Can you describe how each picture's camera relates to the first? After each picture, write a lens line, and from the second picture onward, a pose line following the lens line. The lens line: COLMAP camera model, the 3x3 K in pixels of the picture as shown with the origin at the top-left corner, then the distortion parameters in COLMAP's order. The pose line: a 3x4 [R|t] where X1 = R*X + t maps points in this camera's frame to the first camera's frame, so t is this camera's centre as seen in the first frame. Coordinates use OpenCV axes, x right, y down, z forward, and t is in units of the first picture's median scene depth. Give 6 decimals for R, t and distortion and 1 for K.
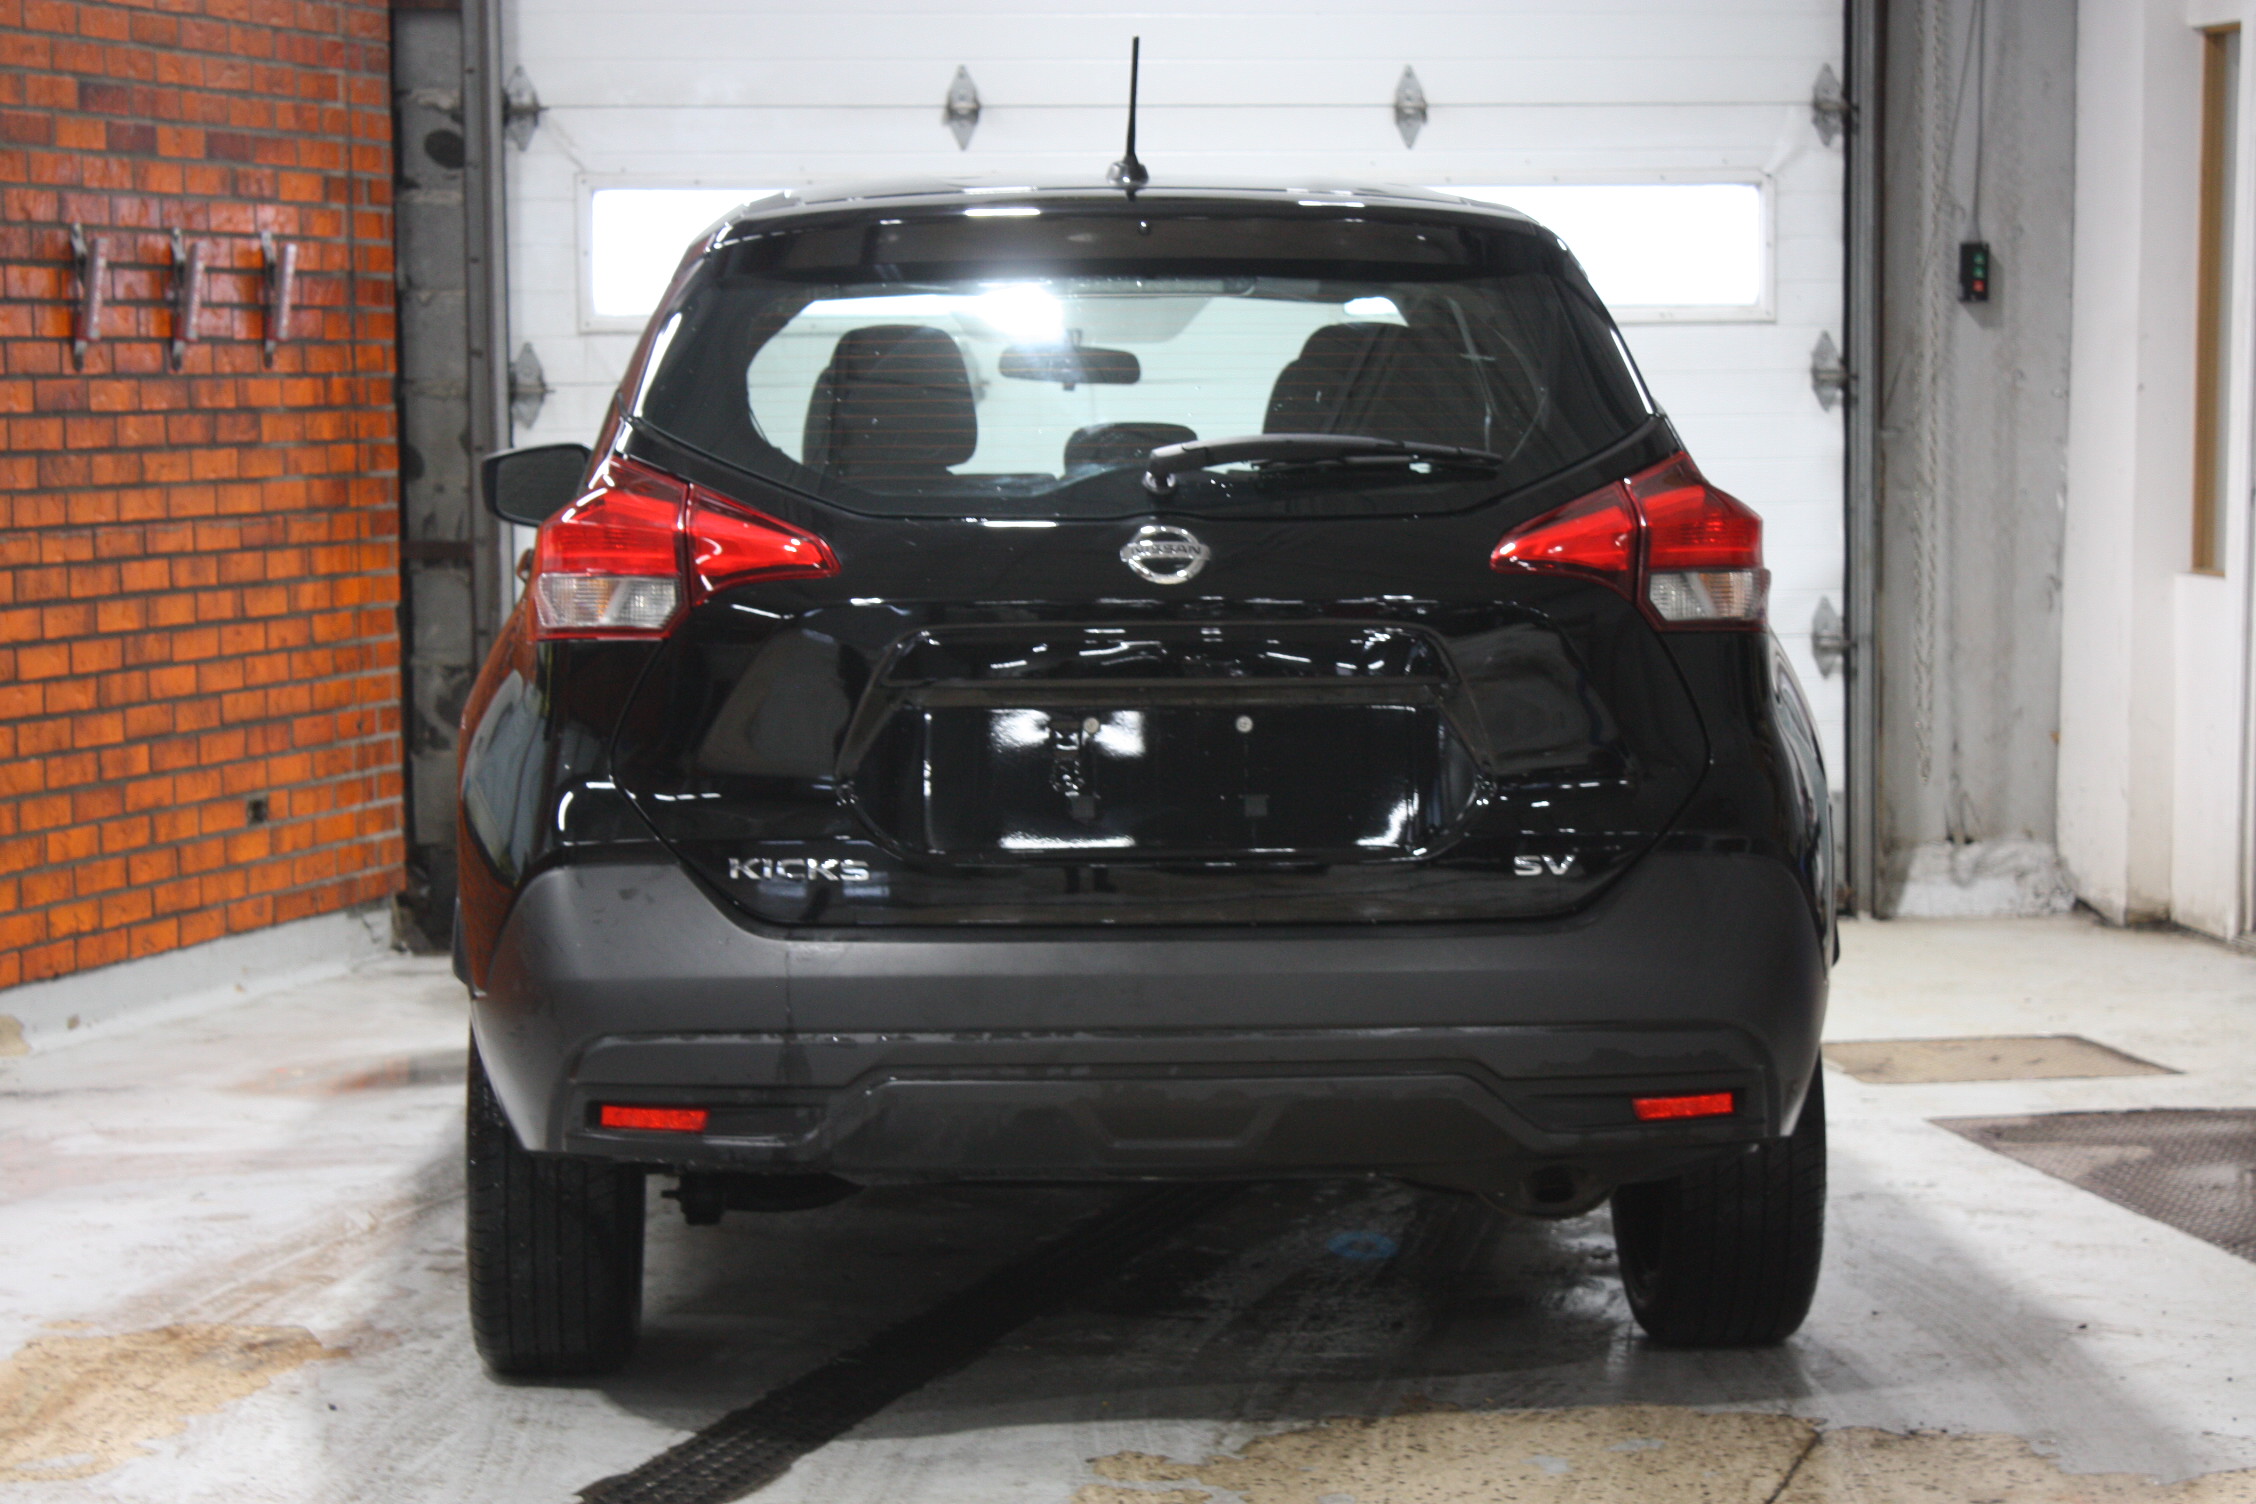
lens RADIAL K [[5329.9, 0, 1128.1], [0, 5329.9, 752.1], [0, 0, 1]] dist [0.010833, 0.000000]
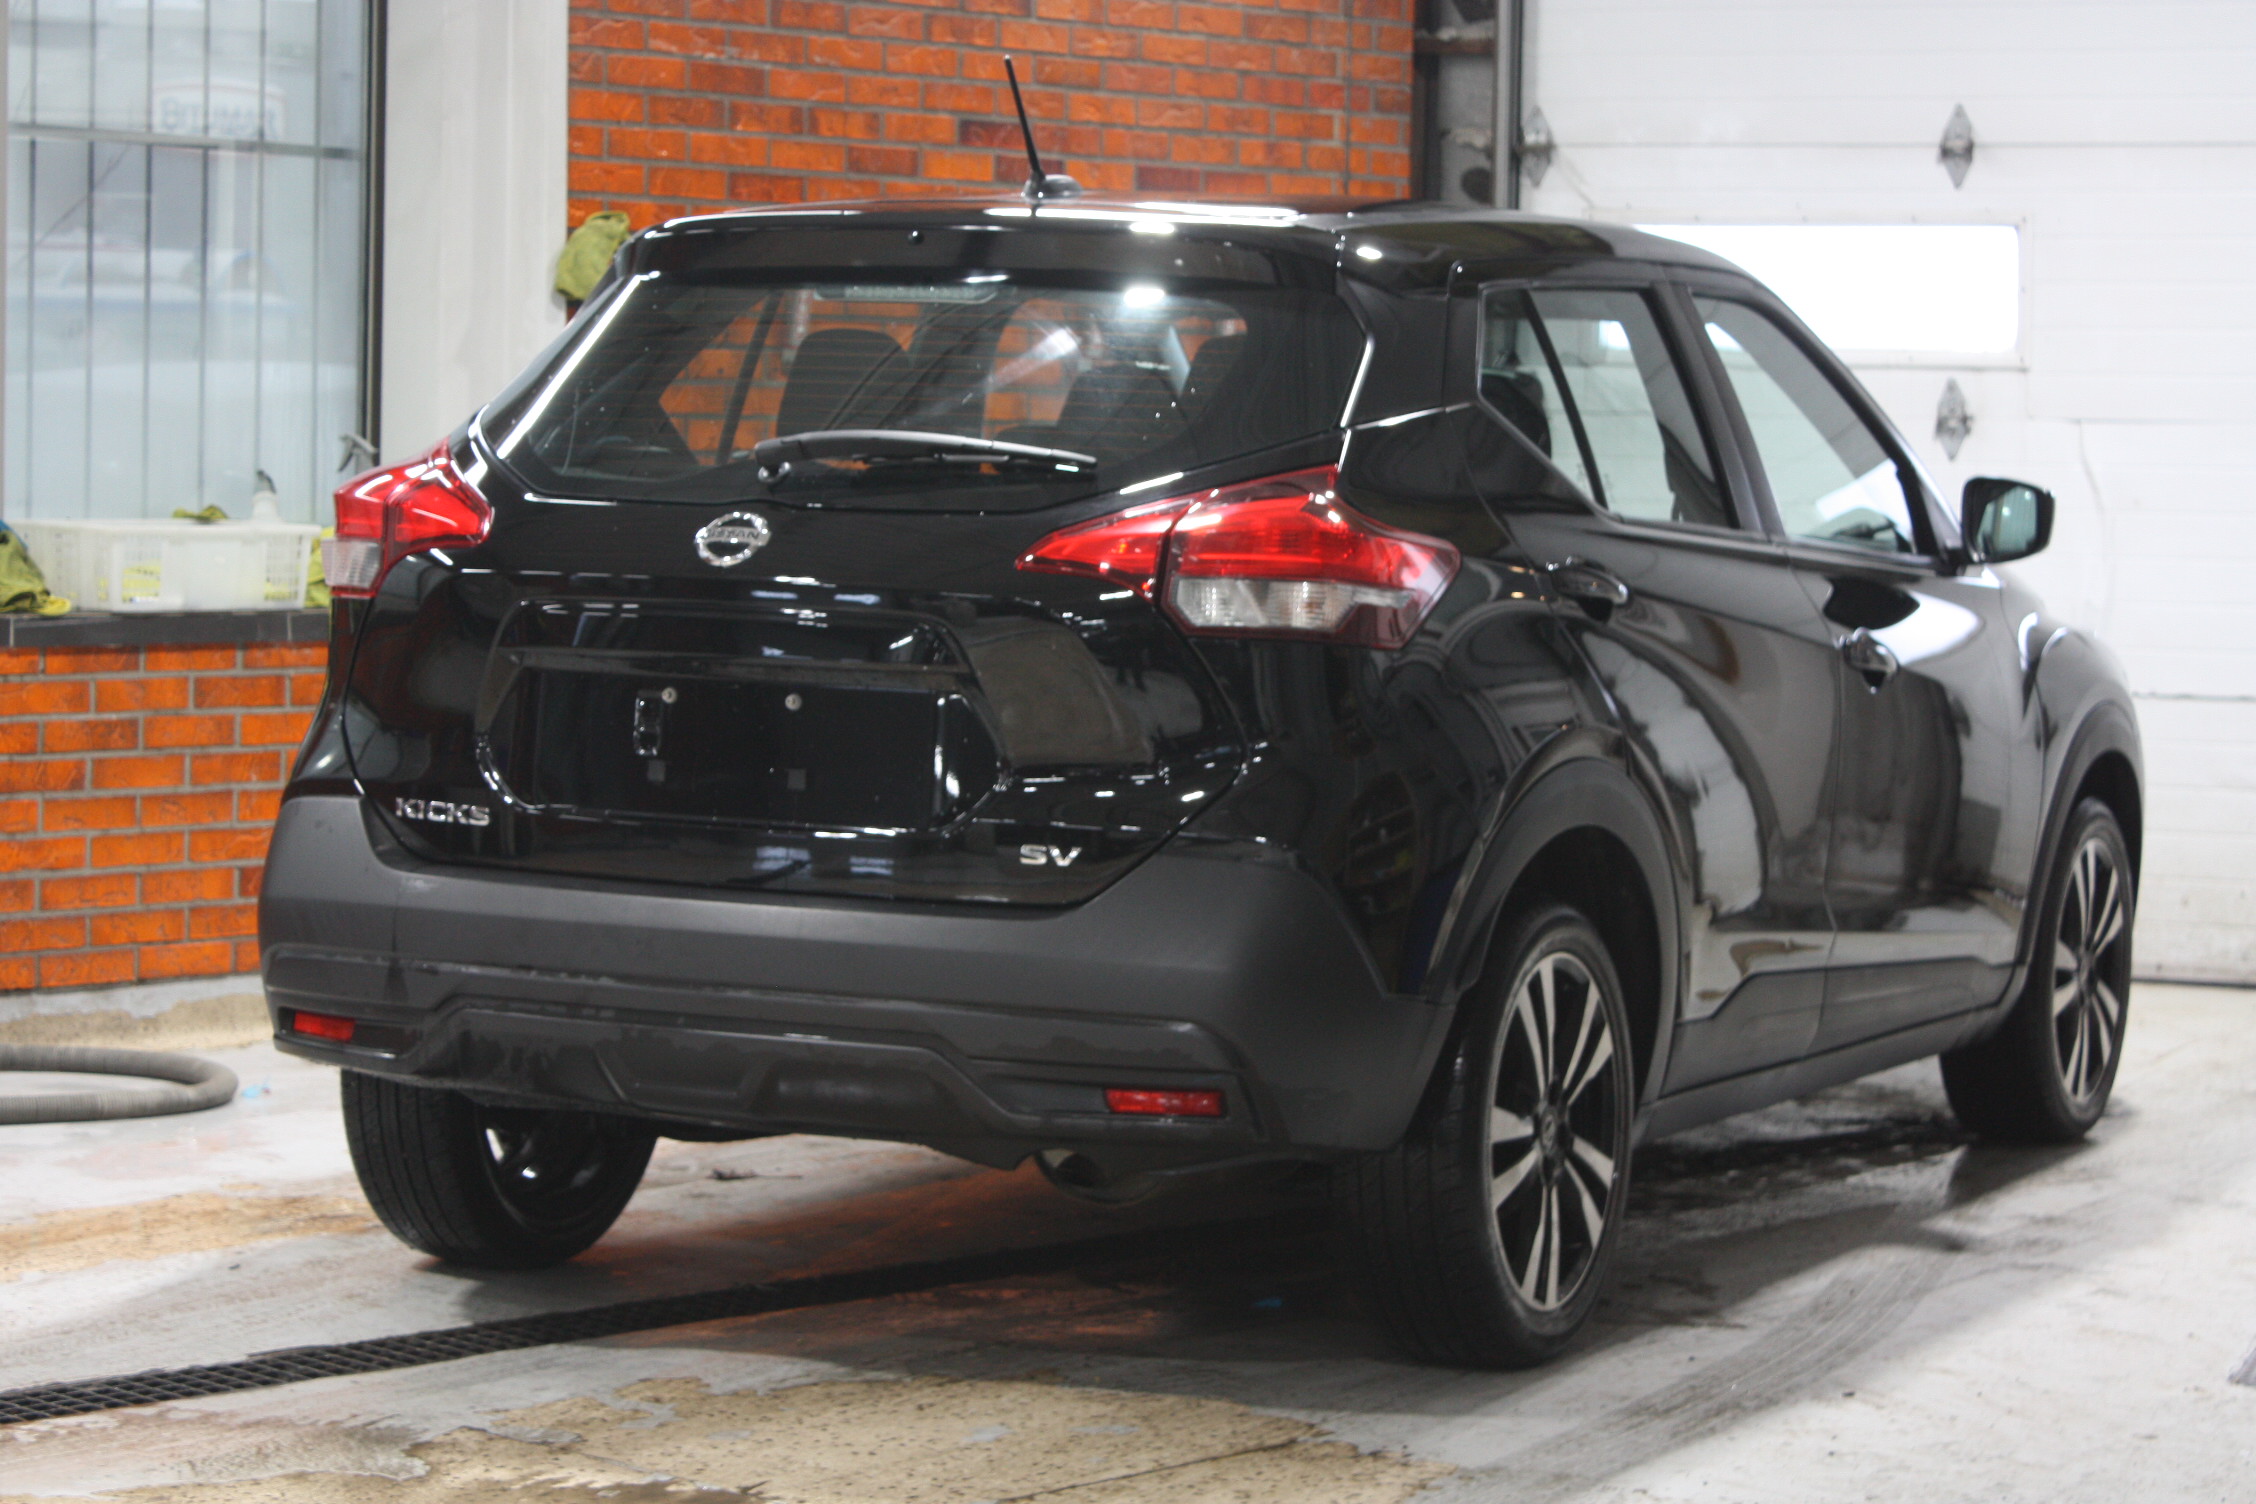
lens RADIAL K [[5120.1, 0, 1128.0], [0, 5120.1, 751.8], [0, 0, 1]] dist [0.053121, 0.000000]
pose [[0.866983, 0.059108, -0.494820, 0.350598], [-0.063533, 0.997949, 0.007892, -0.004613], [0.494272, 0.024595, 0.868959, 0.088925]]
